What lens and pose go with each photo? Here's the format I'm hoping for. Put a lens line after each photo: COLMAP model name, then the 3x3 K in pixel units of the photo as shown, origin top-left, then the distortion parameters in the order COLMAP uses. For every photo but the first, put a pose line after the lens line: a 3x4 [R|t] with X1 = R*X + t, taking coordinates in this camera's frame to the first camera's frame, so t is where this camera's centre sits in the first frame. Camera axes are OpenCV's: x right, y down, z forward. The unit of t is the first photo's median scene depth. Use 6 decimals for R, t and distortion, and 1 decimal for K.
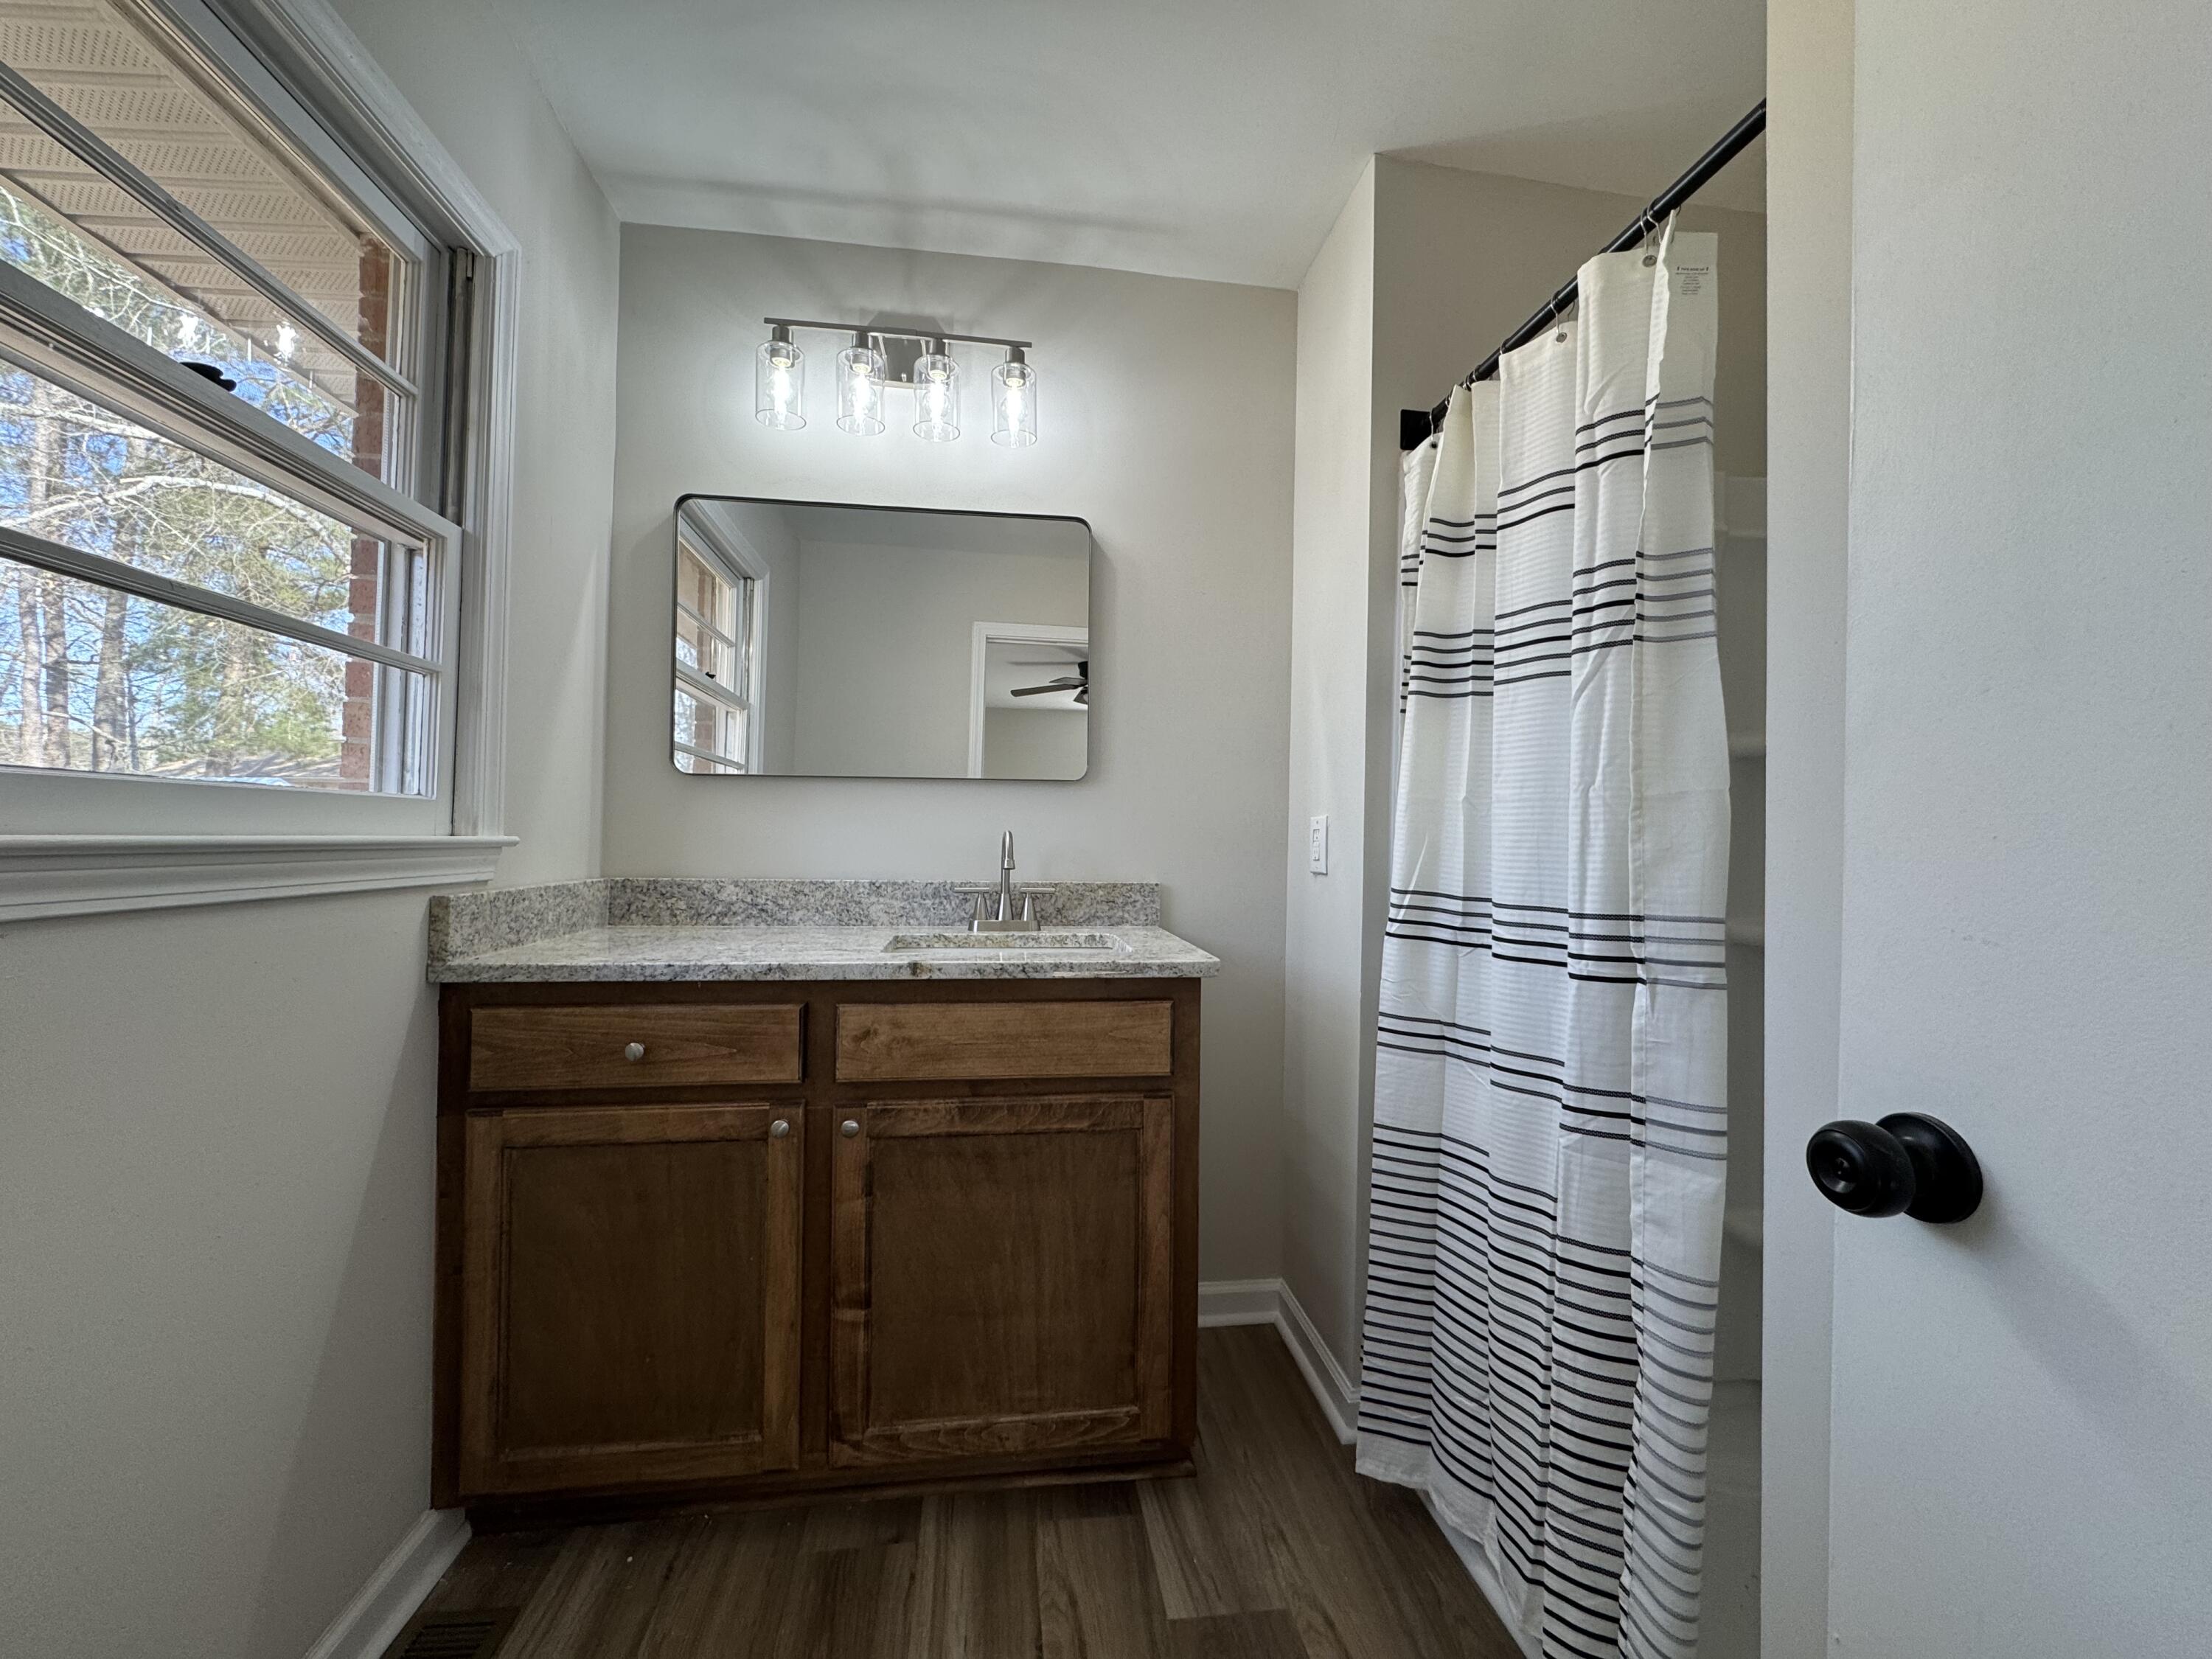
lens RADIAL K [[871.8, 0, 1101.9], [0, 871.8, 829.9], [0, 0, 1]] dist [0.000528, 0.000045]
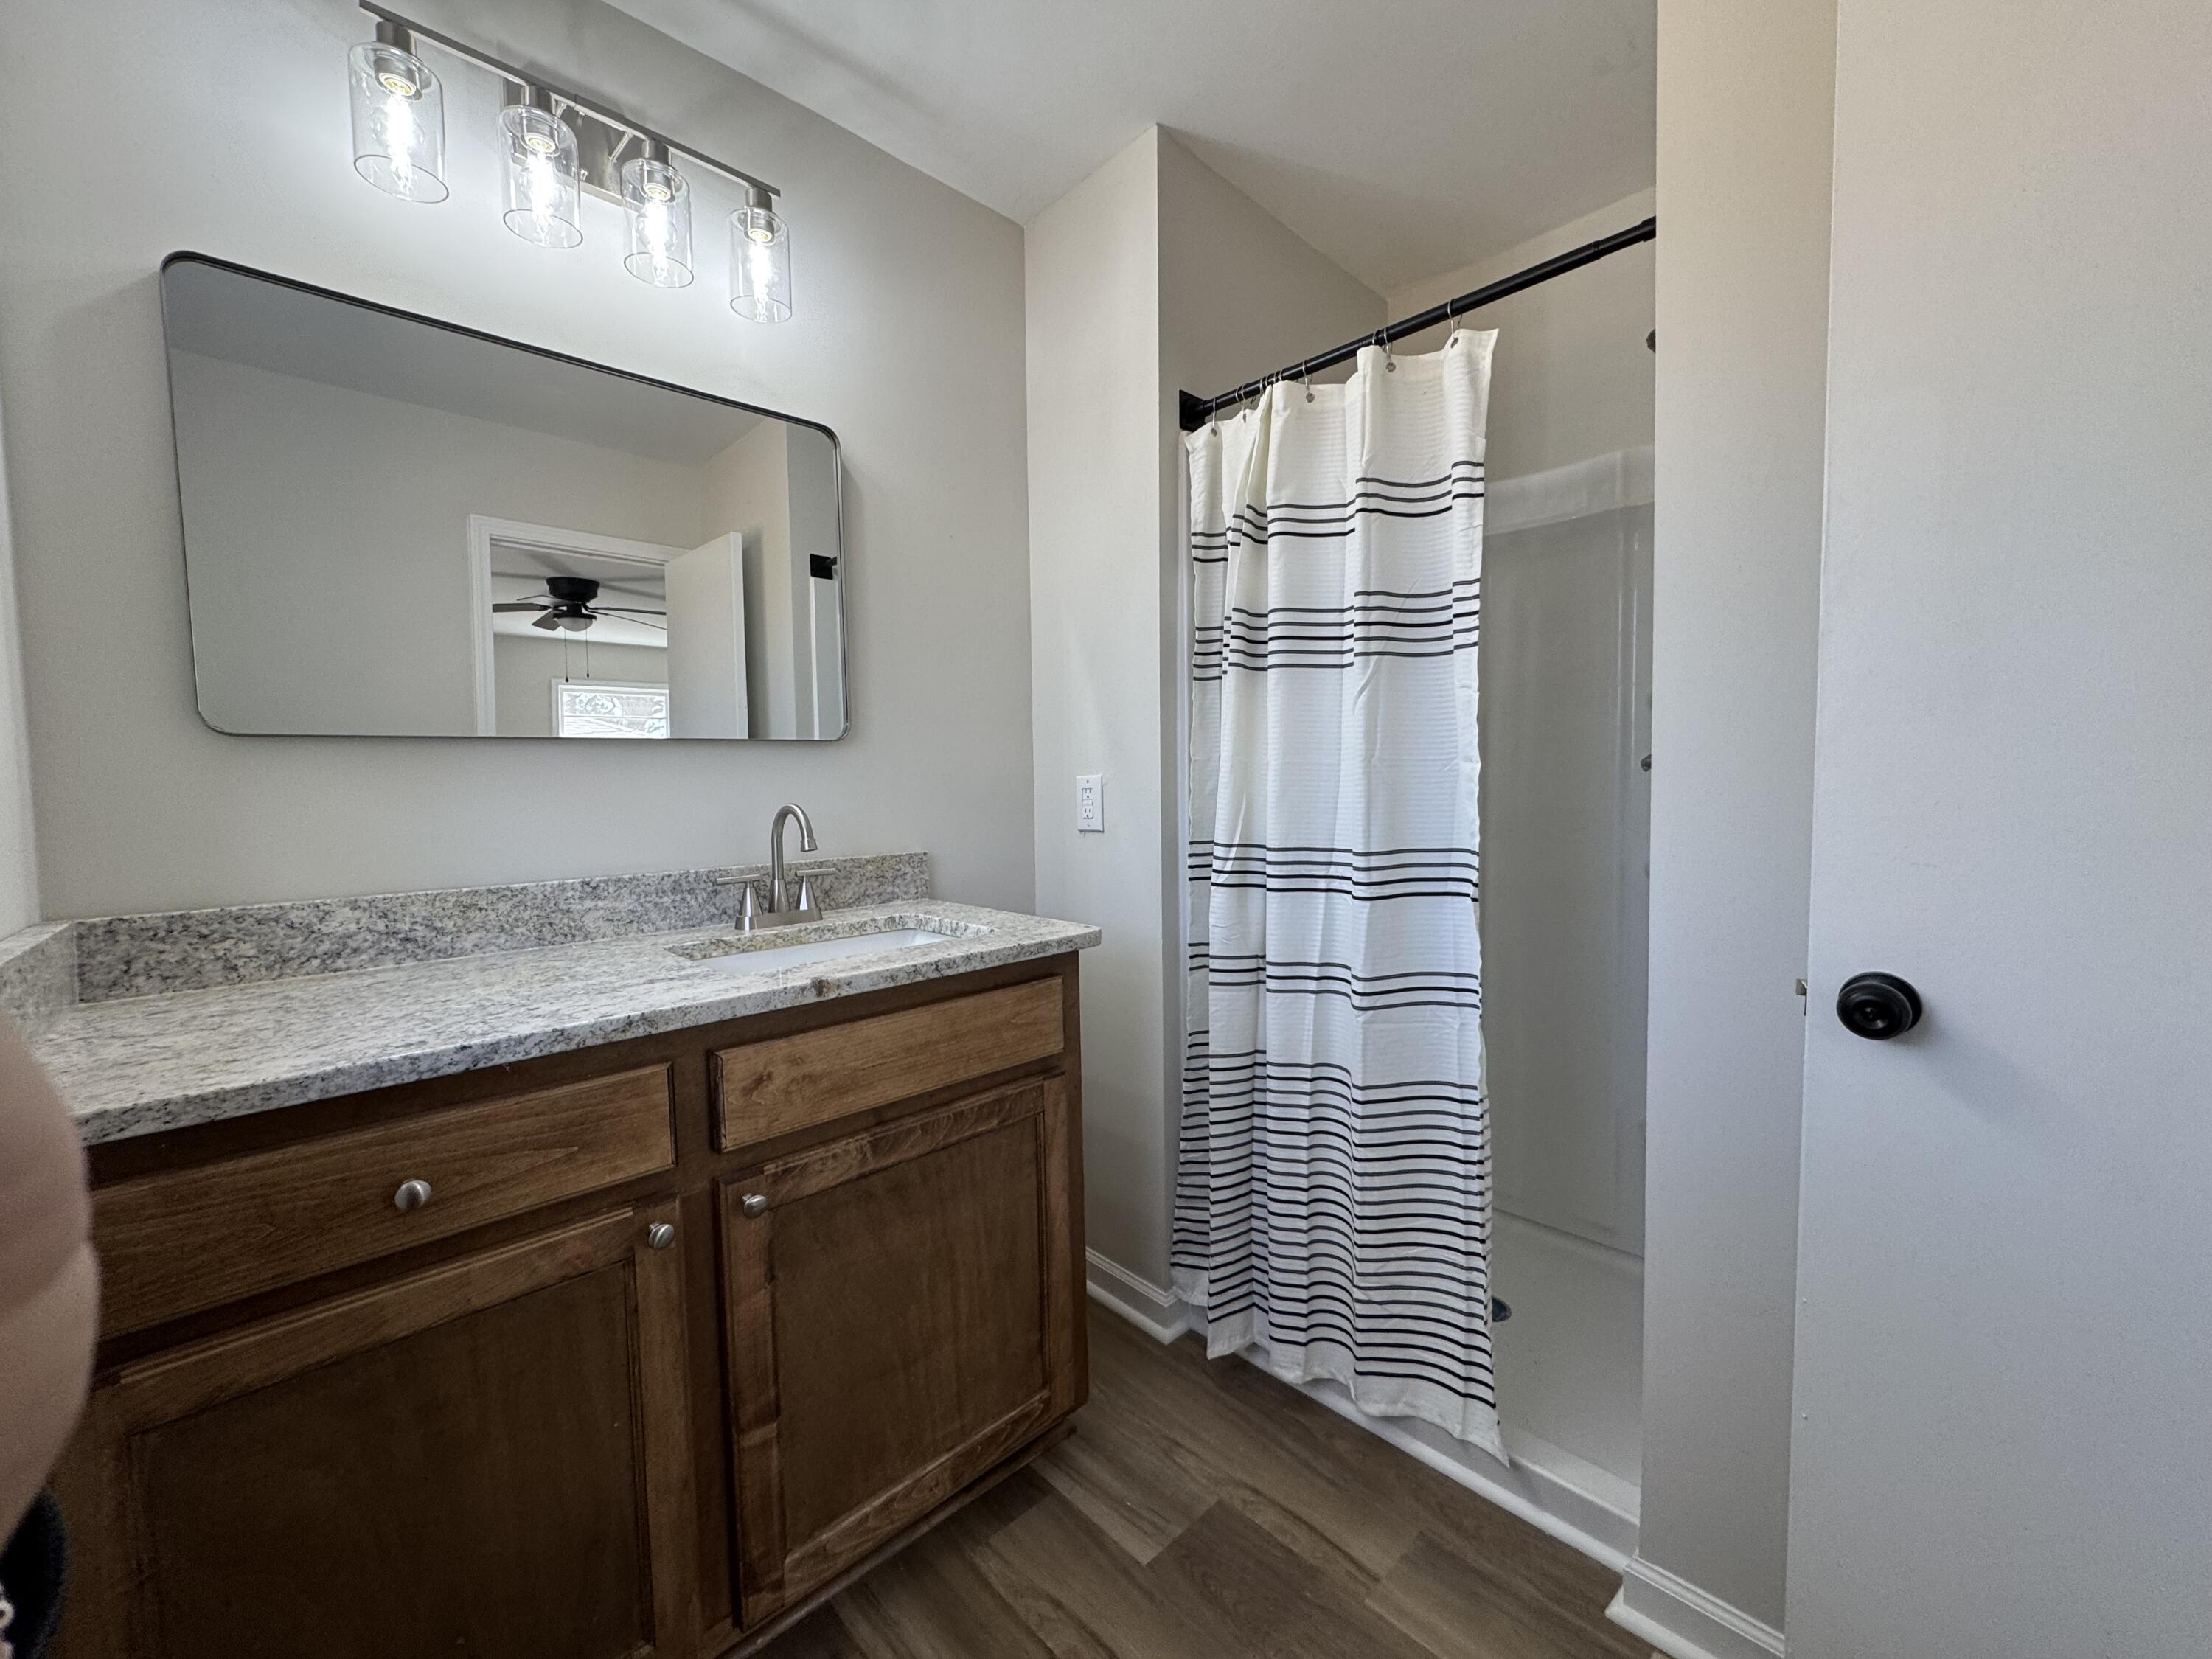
lens RADIAL K [[871.8, 0, 1101.9], [0, 871.8, 829.9], [0, 0, 1]] dist [0.000528, 0.000045]
pose [[0.813883, -0.063750, 0.577521, -0.439219], [0.024991, 0.996884, 0.074823, -0.036847], [-0.580491, -0.046465, 0.812940, 0.199962]]
